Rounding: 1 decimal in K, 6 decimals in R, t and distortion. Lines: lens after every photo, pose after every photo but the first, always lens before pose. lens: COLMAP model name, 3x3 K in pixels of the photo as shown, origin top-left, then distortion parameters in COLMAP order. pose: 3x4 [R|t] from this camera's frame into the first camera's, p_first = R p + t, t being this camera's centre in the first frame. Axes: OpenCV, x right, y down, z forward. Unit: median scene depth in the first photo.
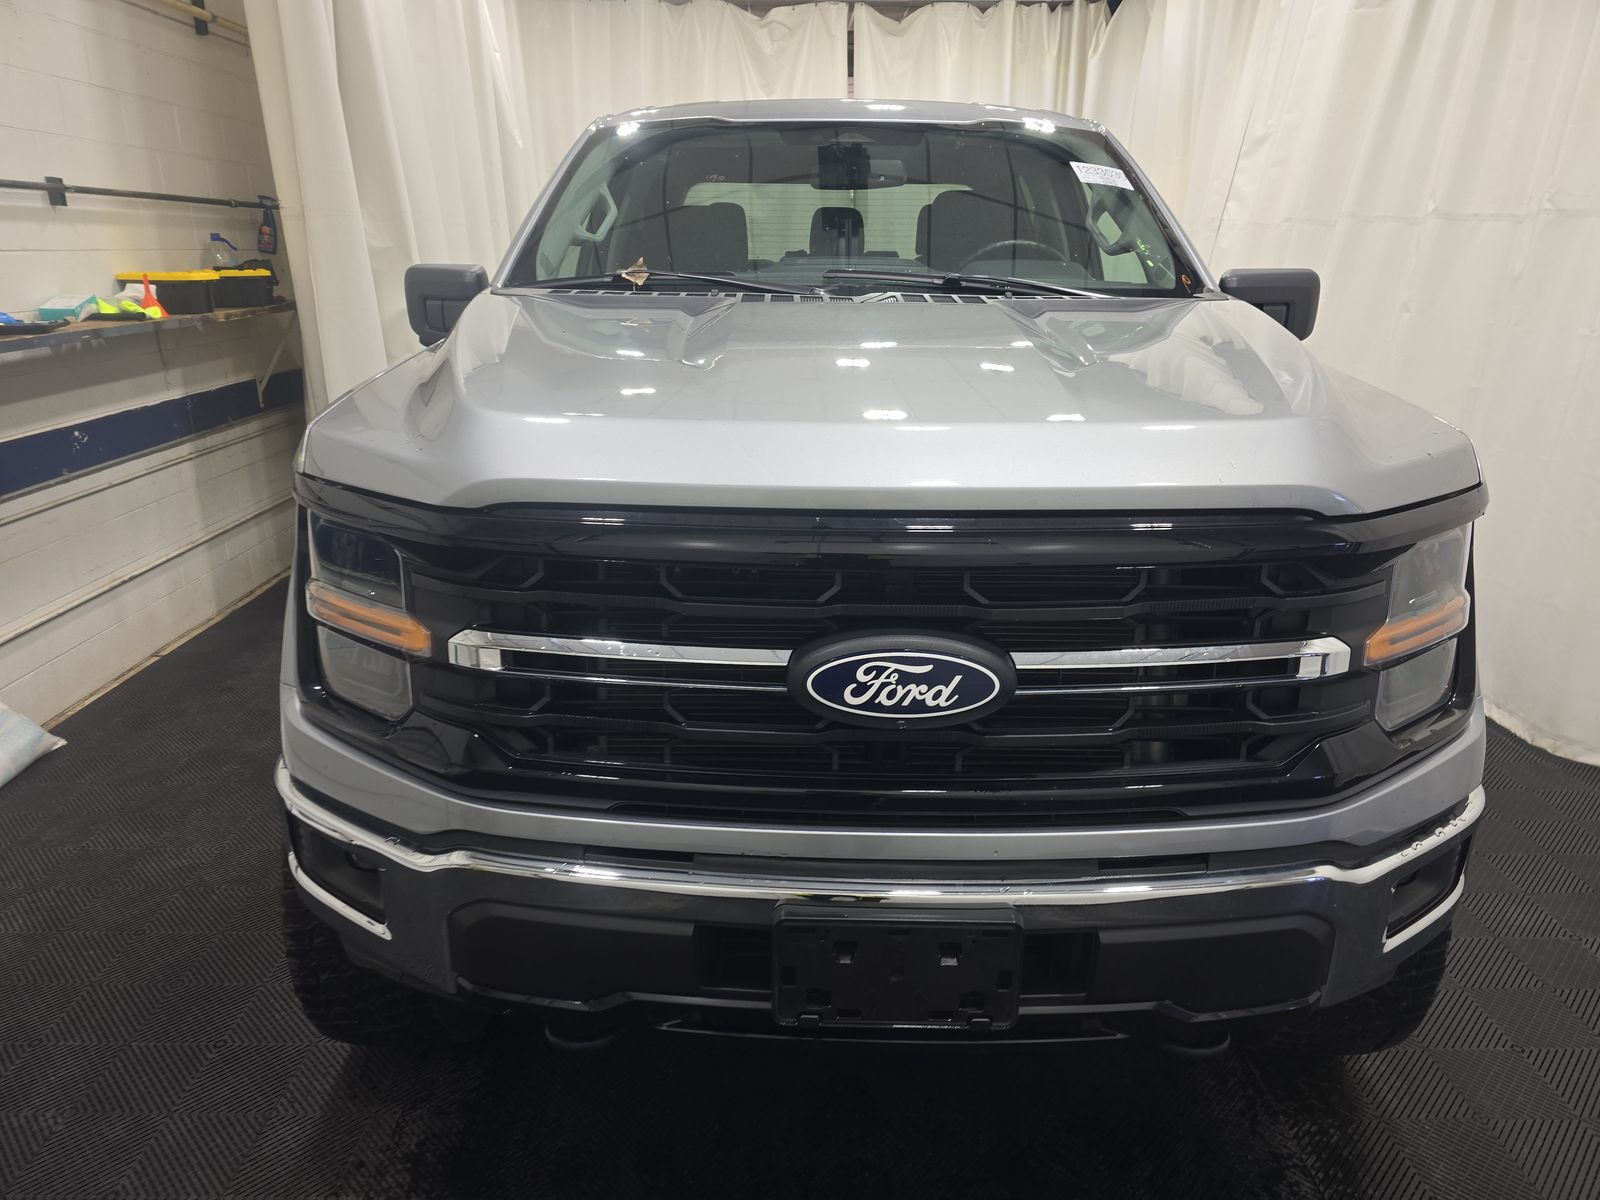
lens RADIAL K [[1092.3, 0, 796.7], [0, 1092.3, 605.8], [0, 0, 1]] dist [0.013532, -0.009670]
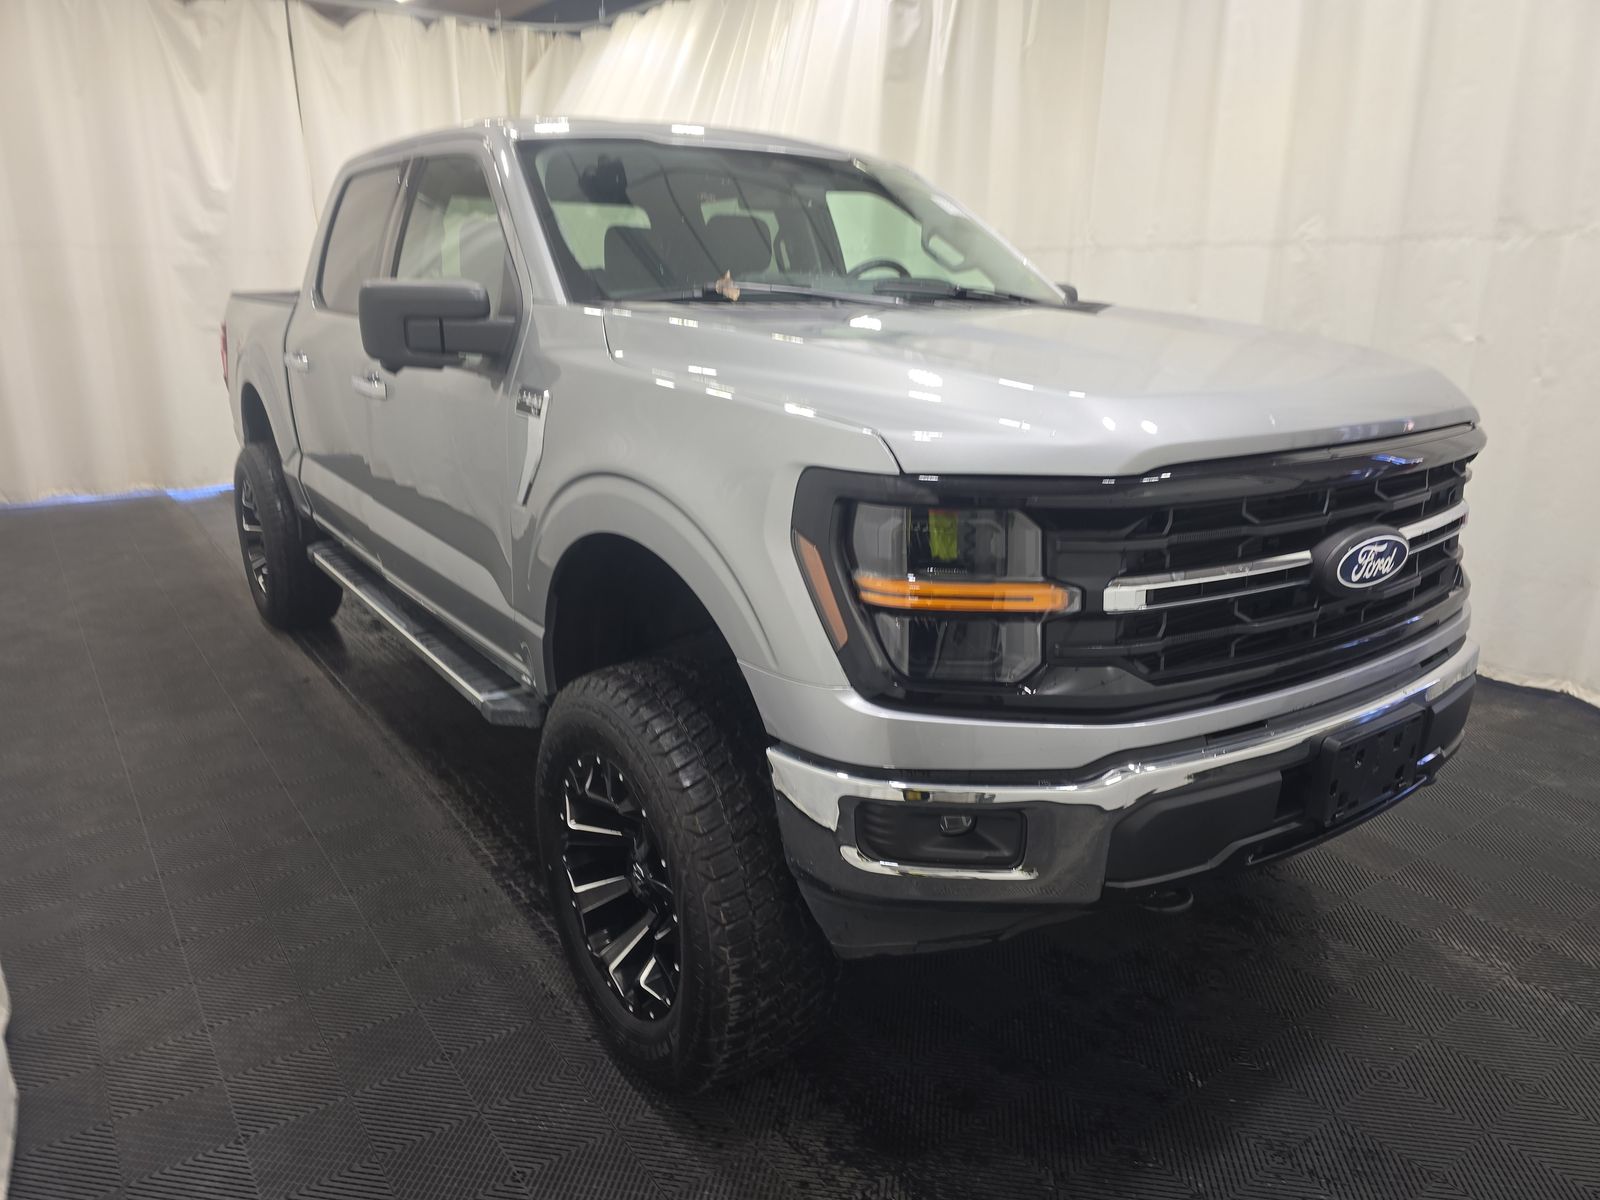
lens RADIAL K [[1092.3, 0, 788.8], [0, 1092.3, 595.0], [0, 0, 1]] dist [0.013532, -0.009670]
pose [[0.822733, -0.168827, 0.542778, -1.256335], [0.180818, 0.983006, 0.031676, -0.065072], [-0.538902, 0.072083, 0.839279, 0.197763]]
